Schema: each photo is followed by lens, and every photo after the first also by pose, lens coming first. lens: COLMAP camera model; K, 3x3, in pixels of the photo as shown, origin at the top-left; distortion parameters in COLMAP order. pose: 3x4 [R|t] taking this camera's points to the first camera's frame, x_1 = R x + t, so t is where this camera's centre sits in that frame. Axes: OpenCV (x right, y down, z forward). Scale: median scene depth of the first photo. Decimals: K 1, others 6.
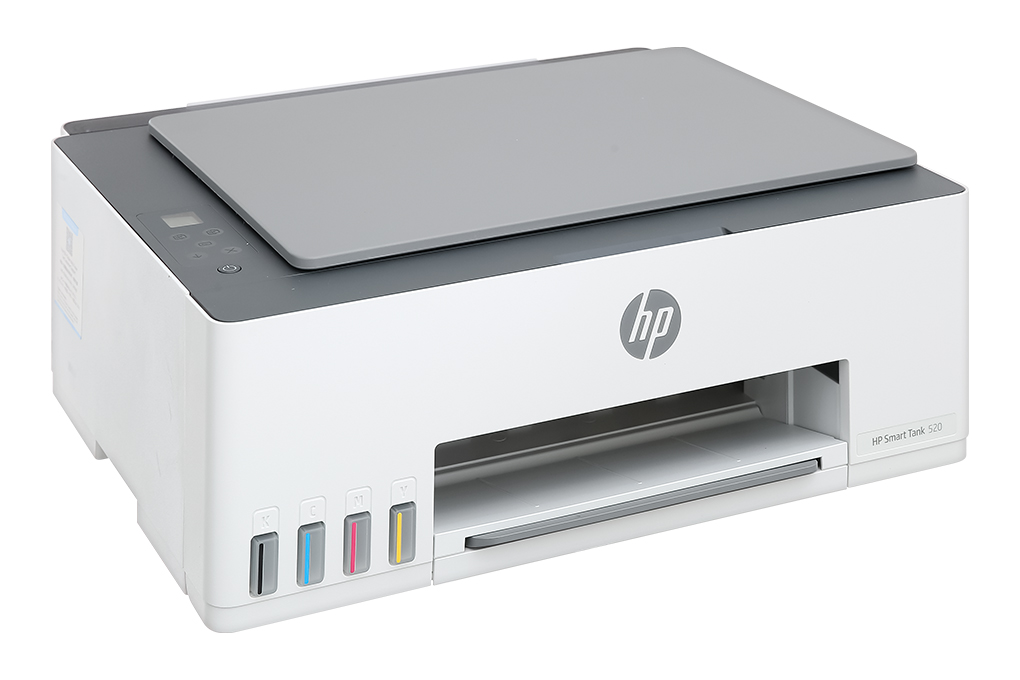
lens RADIAL K [[2529.1, 0, 510.0], [0, 2529.1, 340.0], [0, 0, 1]] dist [0.057390, -0.083108]
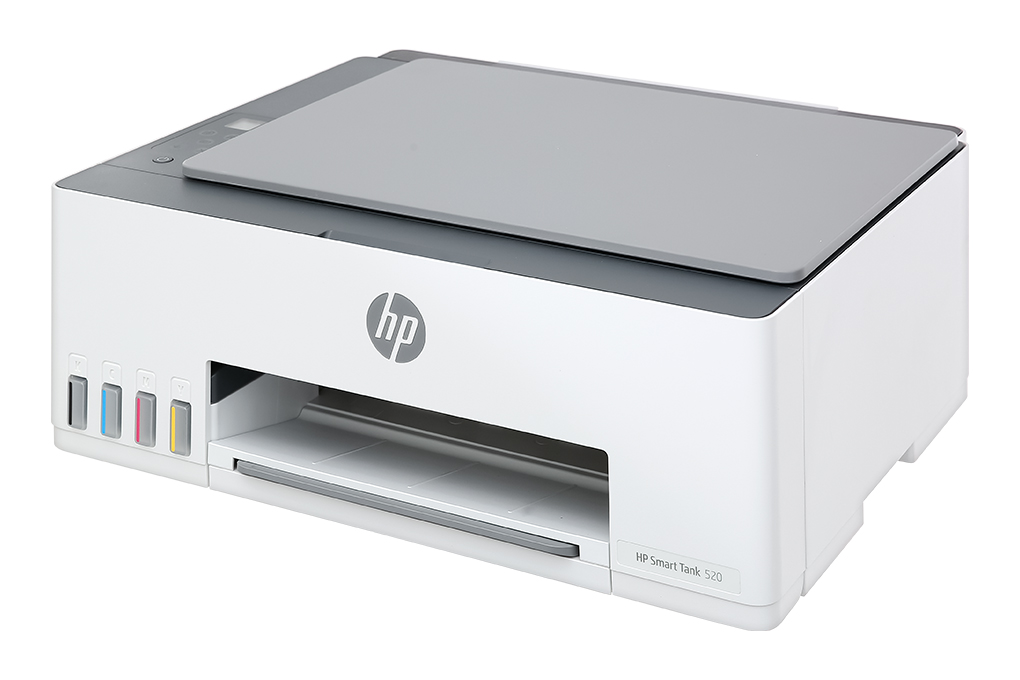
lens RADIAL K [[2529.1, 0, 510.0], [0, 2529.1, 340.0], [0, 0, 1]] dist [0.057390, -0.083108]
pose [[0.466573, 0.288369, -0.836154, 0.915152], [-0.291968, 0.942582, 0.162156, -0.177057], [0.834904, 0.168472, 0.523978, 0.514388]]
